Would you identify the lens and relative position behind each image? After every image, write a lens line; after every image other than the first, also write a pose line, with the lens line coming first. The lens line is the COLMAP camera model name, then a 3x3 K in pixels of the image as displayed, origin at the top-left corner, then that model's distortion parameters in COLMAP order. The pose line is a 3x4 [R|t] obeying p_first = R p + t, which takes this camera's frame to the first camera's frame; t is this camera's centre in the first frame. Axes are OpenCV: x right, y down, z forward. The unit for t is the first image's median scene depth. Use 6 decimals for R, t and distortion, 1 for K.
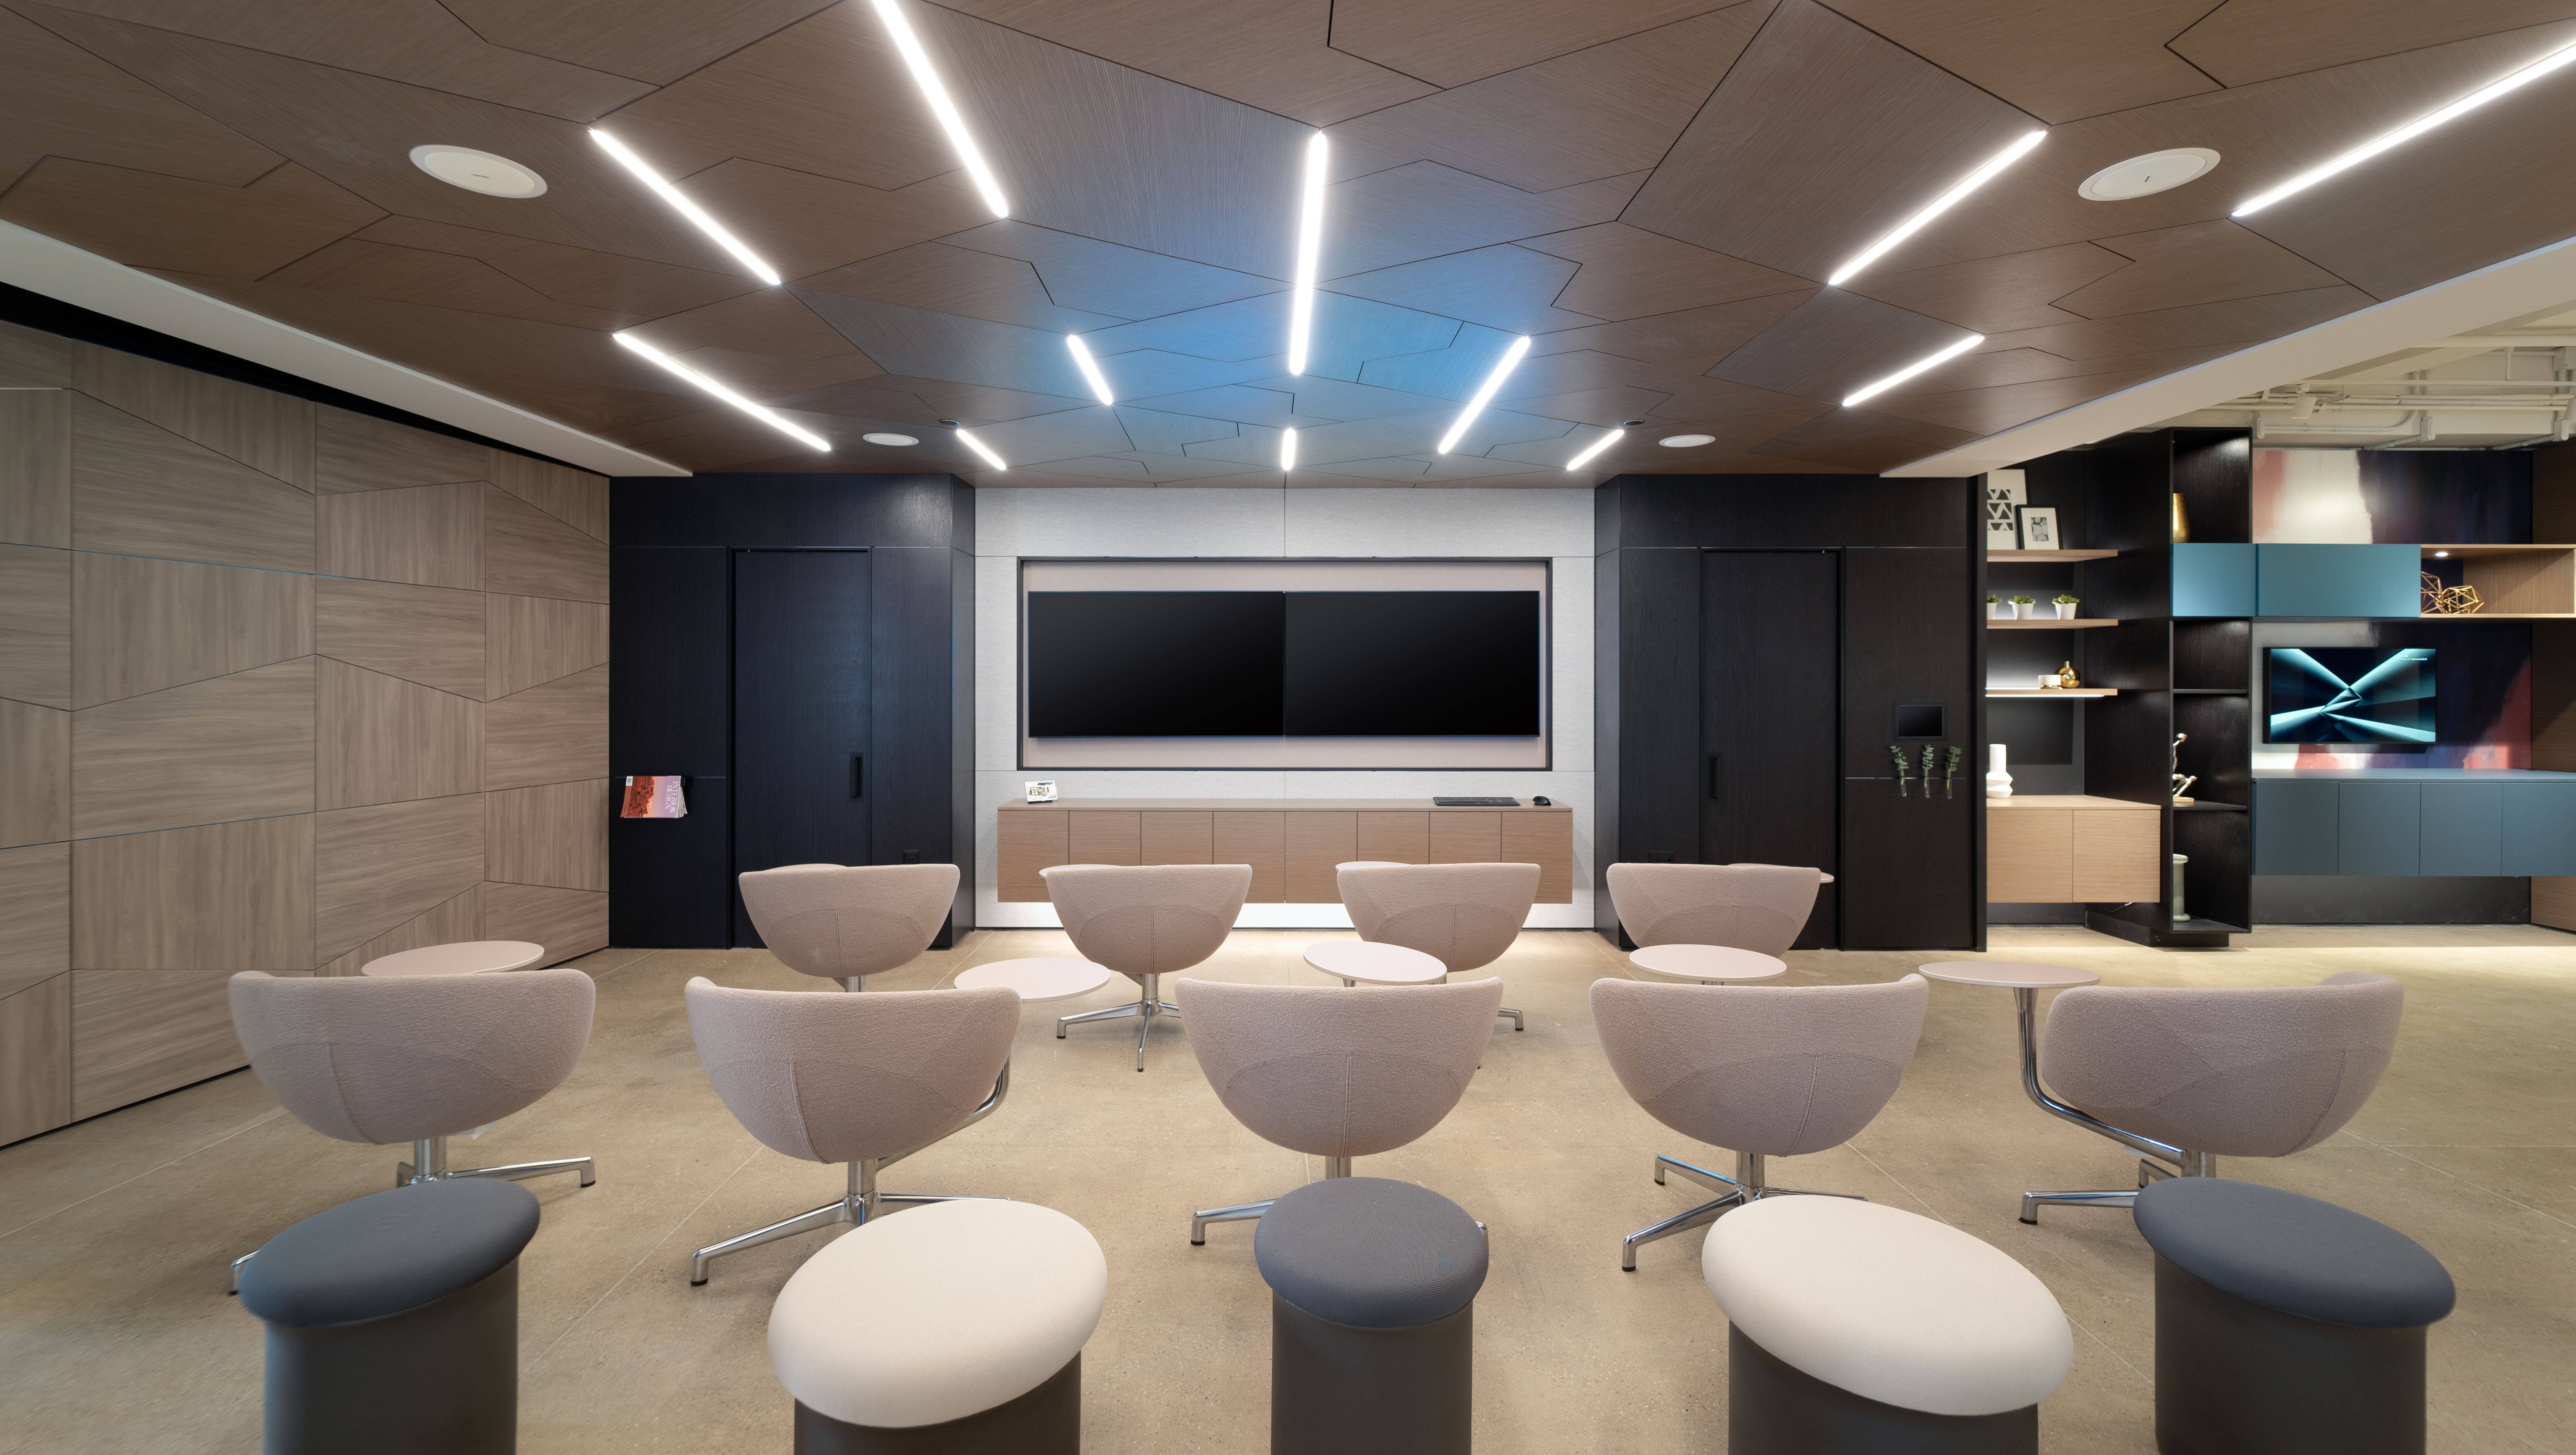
lens RADIAL K [[1088.3, 0, 1283.3], [0, 1088.3, 680.7], [0, 0, 1]] dist [-0.002927, 0.000727]
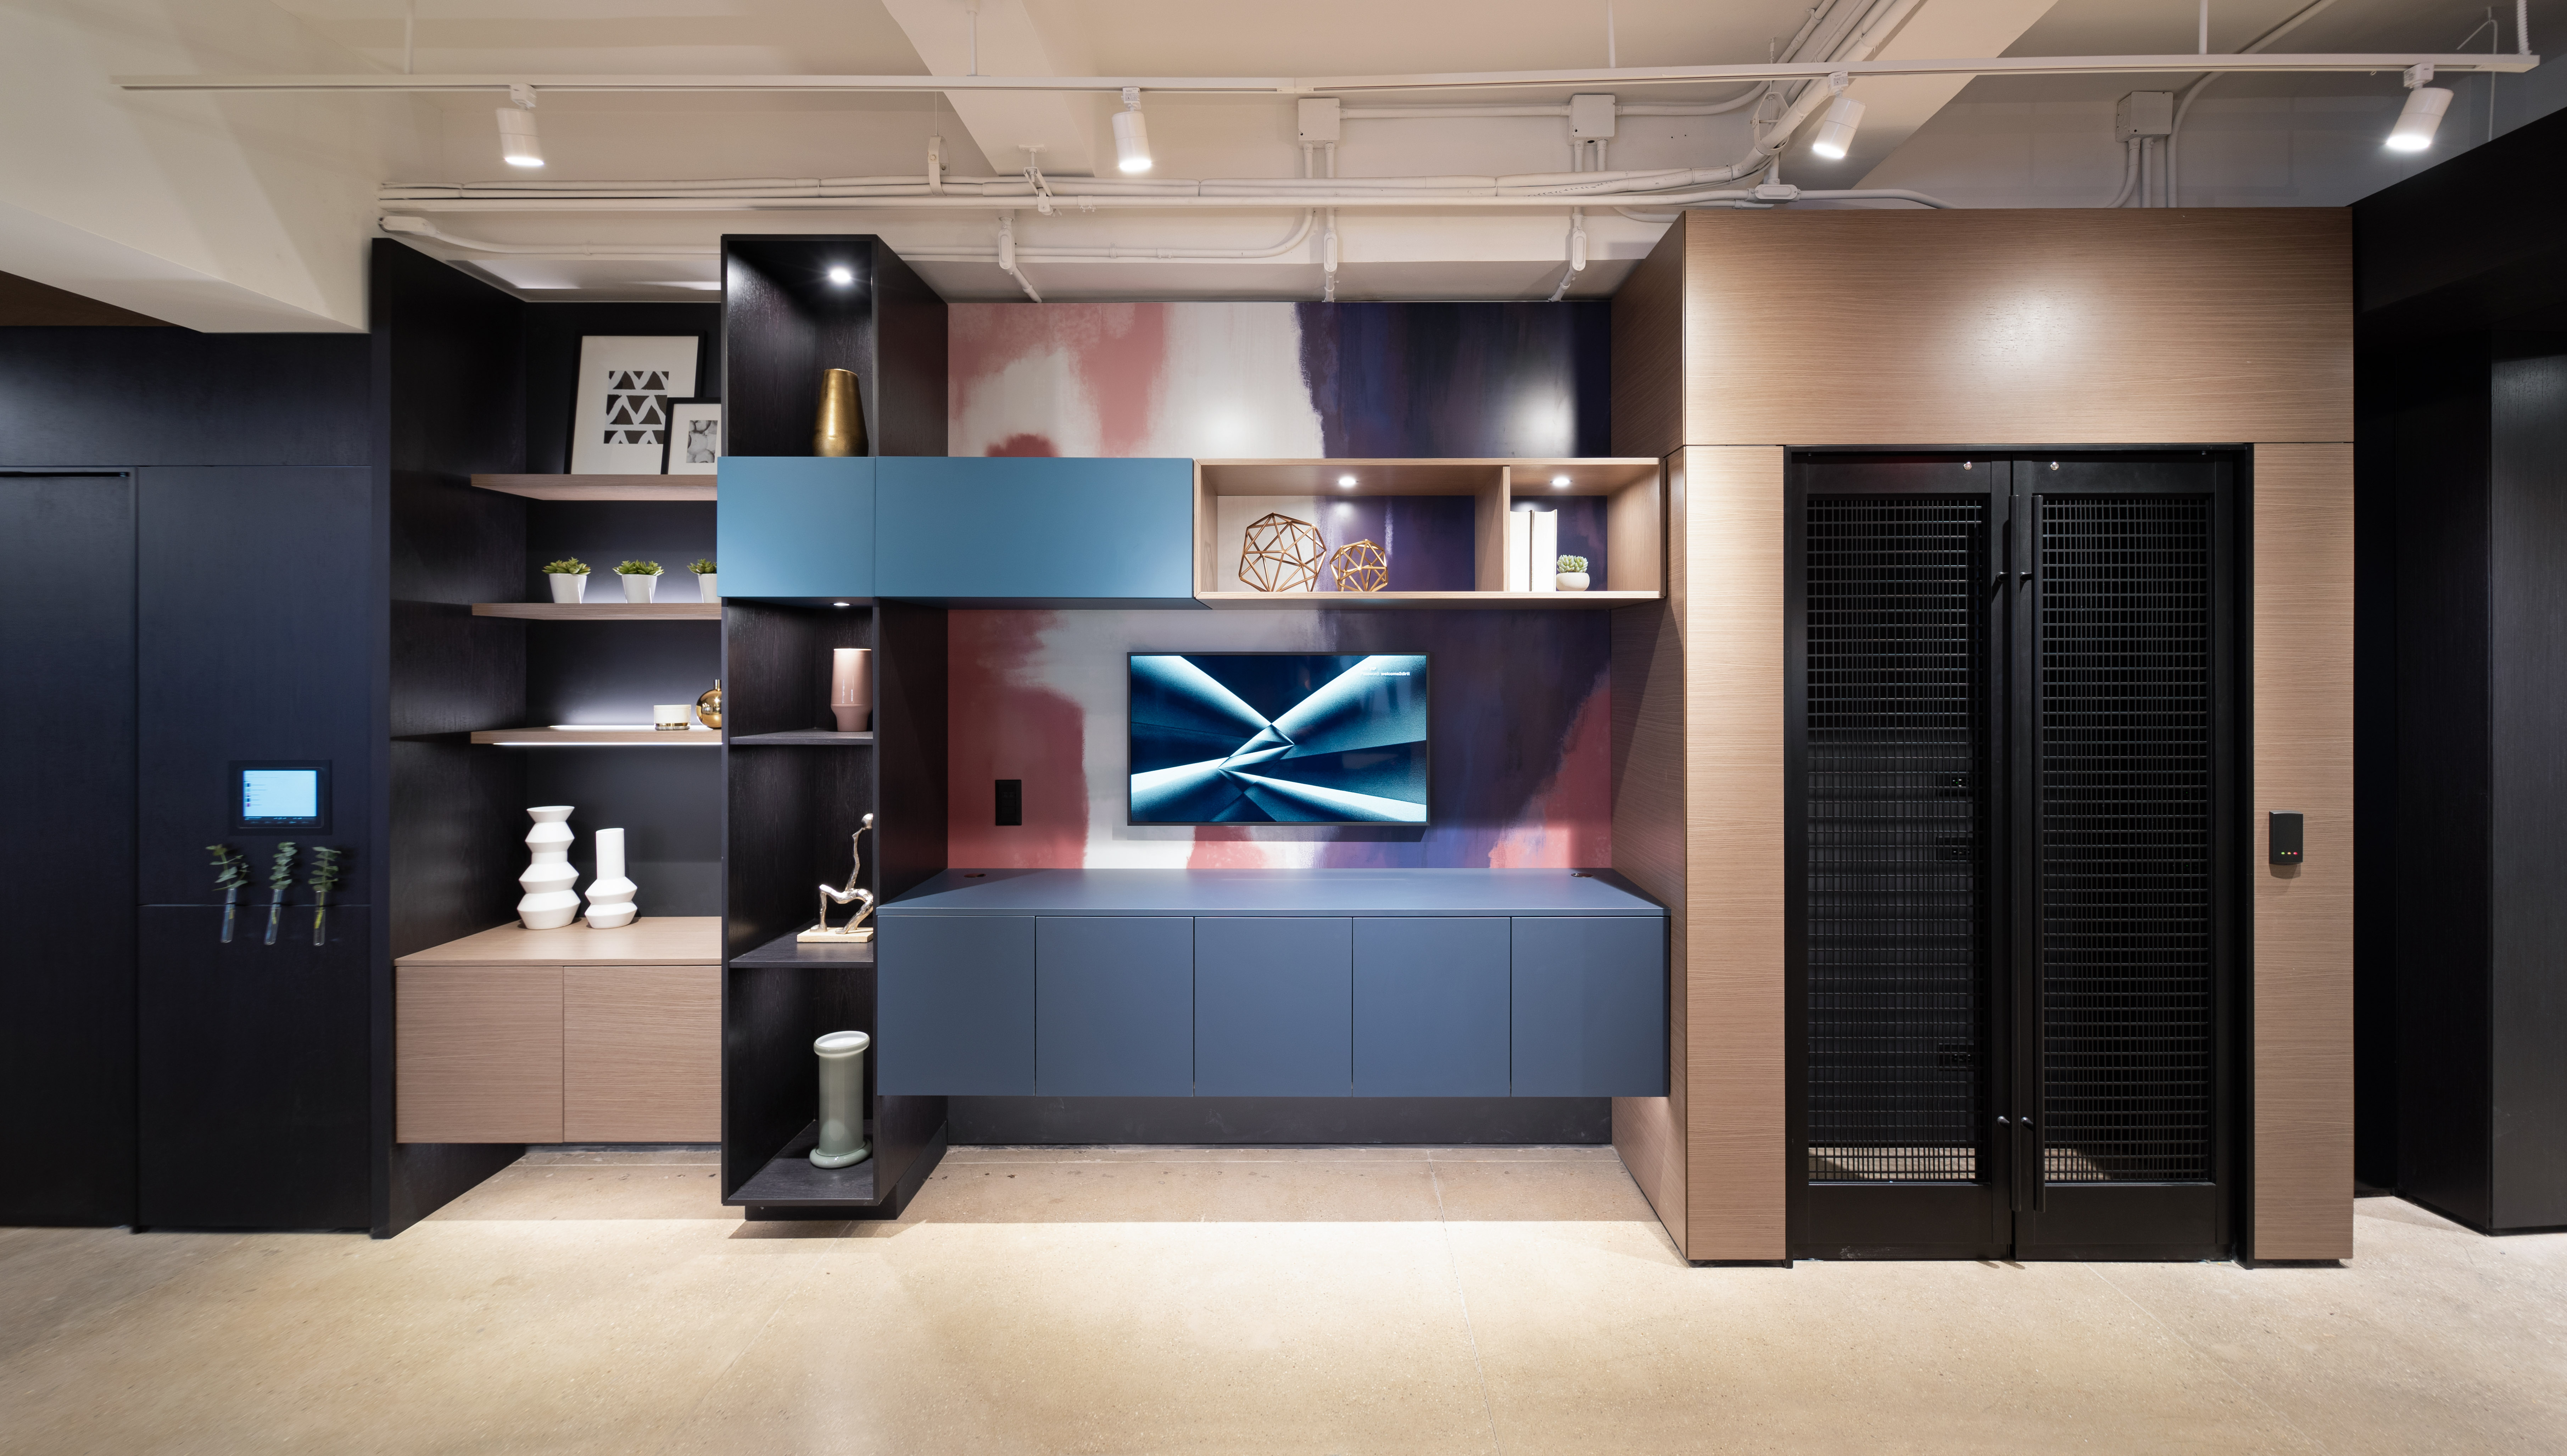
lens RADIAL K [[1084.5, 0, 1321.9], [0, 1084.5, 655.9], [0, 0, 1]] dist [-0.002927, 0.000727]
pose [[0.999999, 0.001549, -0.000740, 1.007651], [-0.001548, 0.999997, 0.001930, -0.030490], [0.000743, -0.001929, 0.999998, 0.441011]]
